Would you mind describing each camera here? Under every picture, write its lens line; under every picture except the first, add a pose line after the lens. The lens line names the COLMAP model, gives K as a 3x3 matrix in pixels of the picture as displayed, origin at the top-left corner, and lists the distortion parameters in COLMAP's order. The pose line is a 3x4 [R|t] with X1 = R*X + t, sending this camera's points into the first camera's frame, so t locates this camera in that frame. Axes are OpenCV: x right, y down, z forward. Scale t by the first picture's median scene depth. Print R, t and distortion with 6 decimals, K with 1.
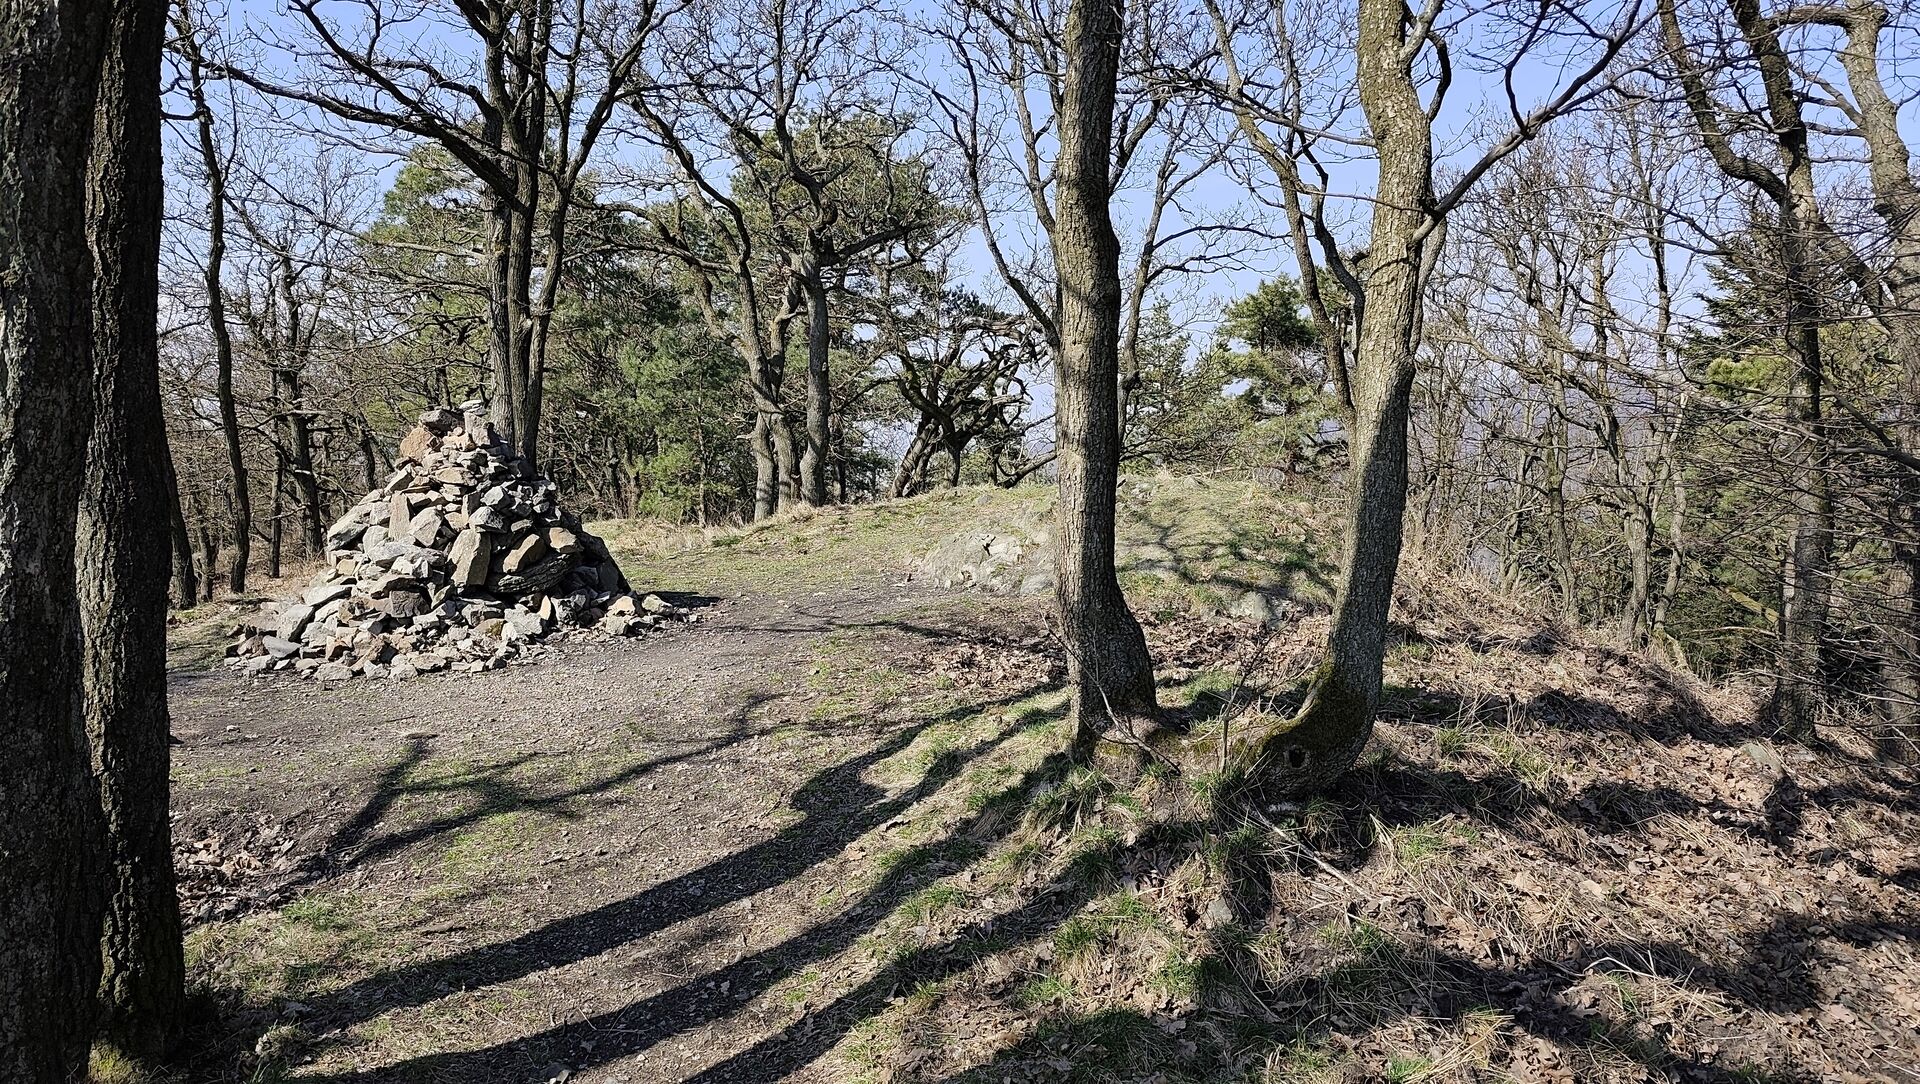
lens RADIAL K [[1296.4, 0, 965.7], [0, 1296.4, 540.0], [0, 0, 1]] dist [0.013809, -0.004669]
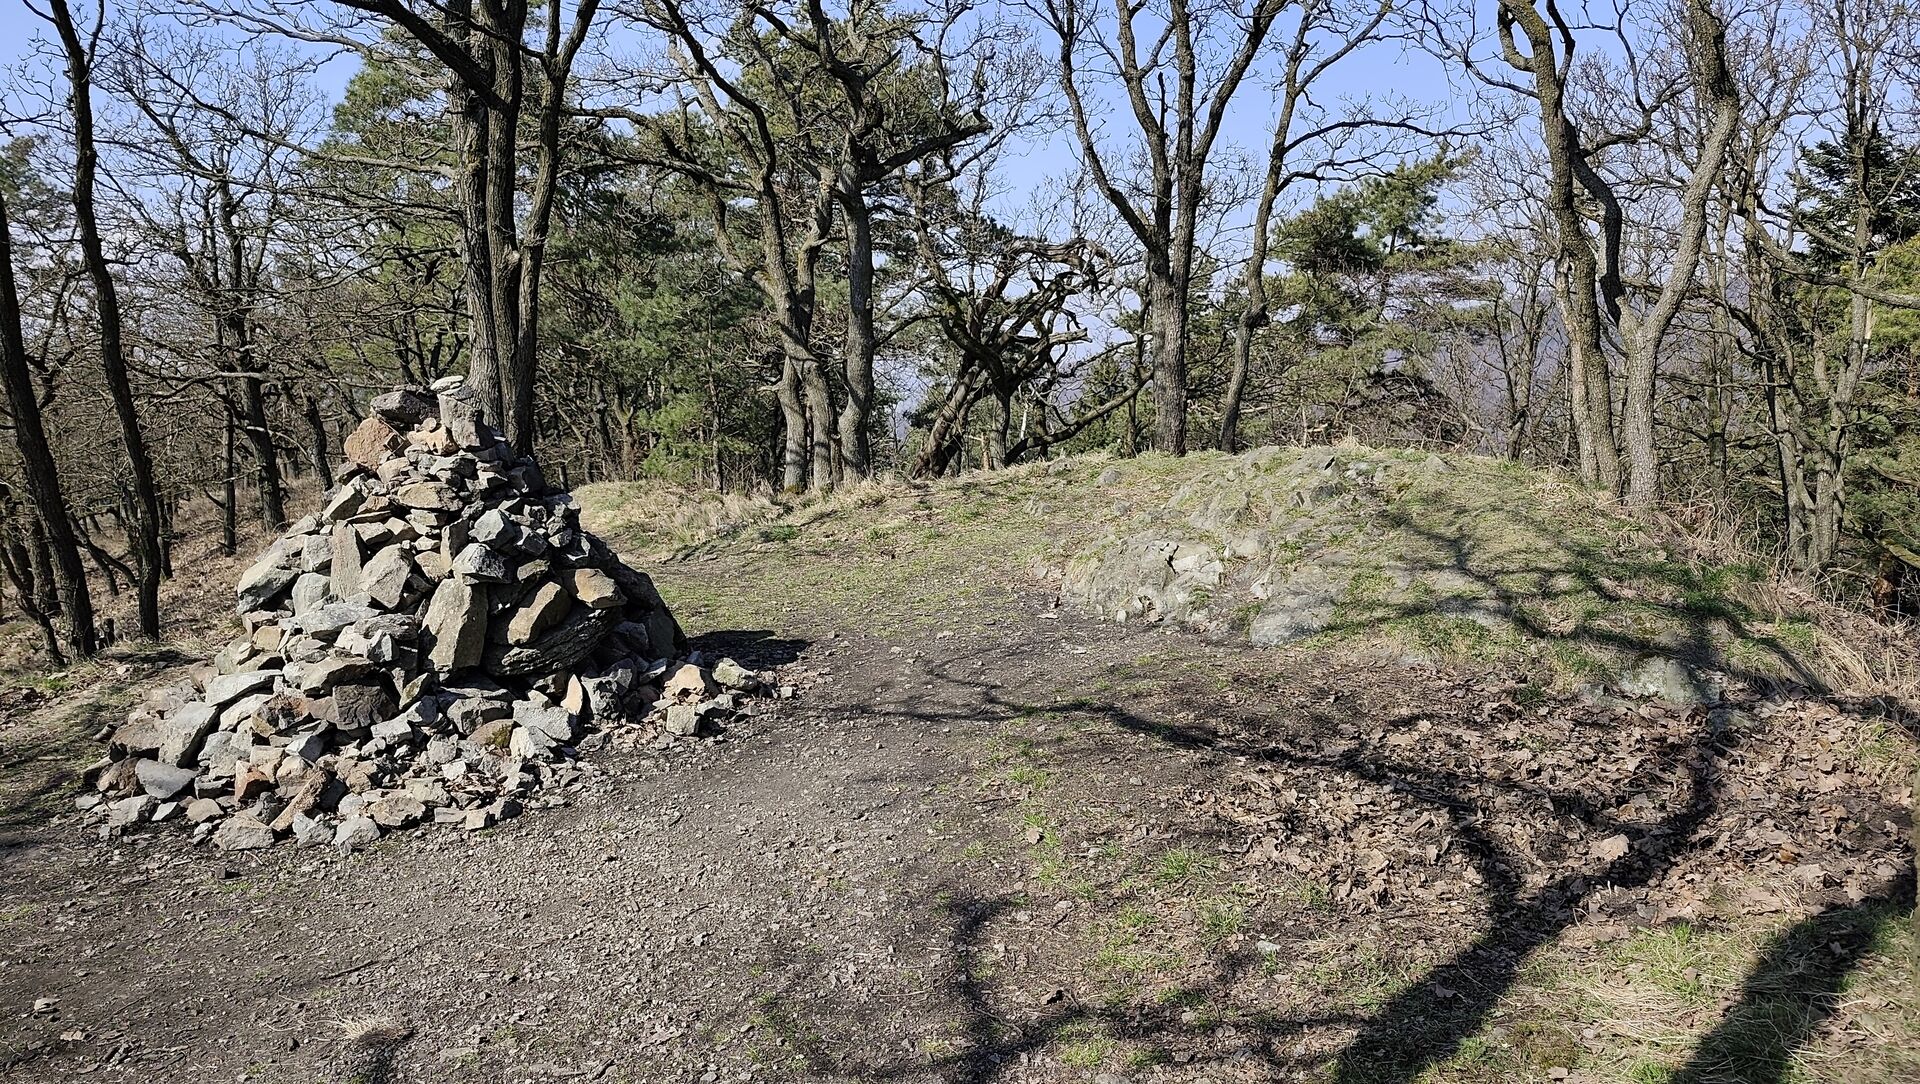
lens RADIAL K [[1296.4, 0, 954.0], [0, 1296.4, 545.4], [0, 0, 1]] dist [0.013809, -0.004669]
pose [[0.999851, -0.015968, 0.006588, -0.070330], [0.015547, 0.998098, 0.059654, -0.031274], [-0.007528, -0.059543, 0.998197, 0.181350]]
